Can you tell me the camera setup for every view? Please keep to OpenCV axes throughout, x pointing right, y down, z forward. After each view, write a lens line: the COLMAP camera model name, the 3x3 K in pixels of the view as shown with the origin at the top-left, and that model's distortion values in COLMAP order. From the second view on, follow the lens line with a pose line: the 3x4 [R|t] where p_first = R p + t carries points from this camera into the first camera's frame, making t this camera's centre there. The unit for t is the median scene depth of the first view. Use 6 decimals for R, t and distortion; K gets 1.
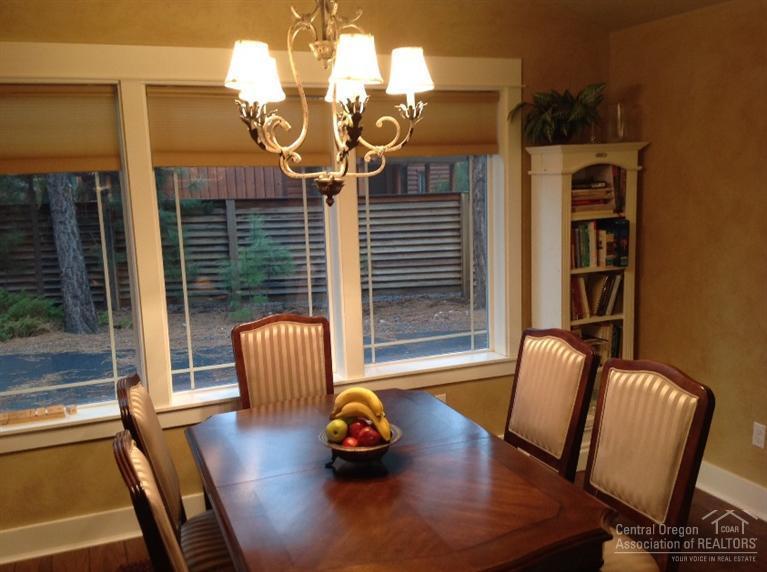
lens RADIAL K [[733.3, 0, 387.5], [0, 733.3, 295.1], [0, 0, 1]] dist [0.053950, 0.000000]
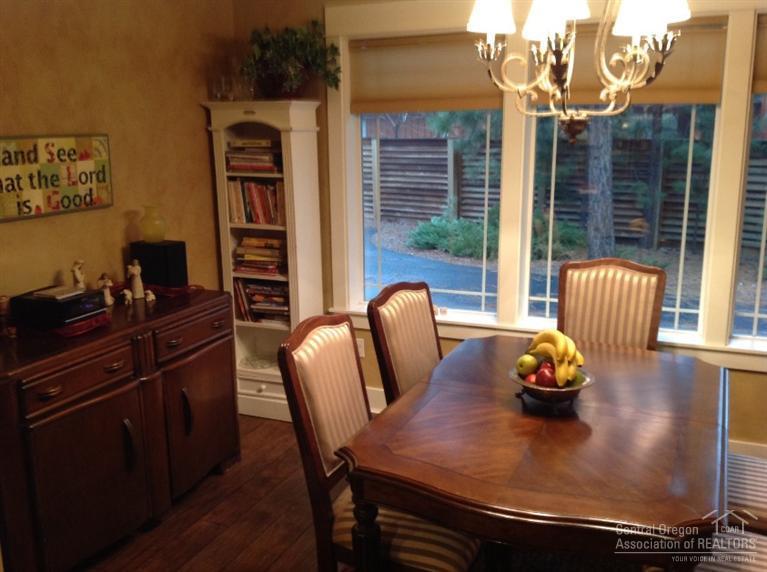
lens RADIAL K [[733.3, 0, 372.4], [0, 733.3, 288.0], [0, 0, 1]] dist [0.053950, 0.000000]
pose [[0.716839, 0.182092, -0.673041, 0.294325], [-0.133174, 0.983281, 0.124188, -0.014412], [0.684403, 0.000608, 0.729104, 0.062466]]
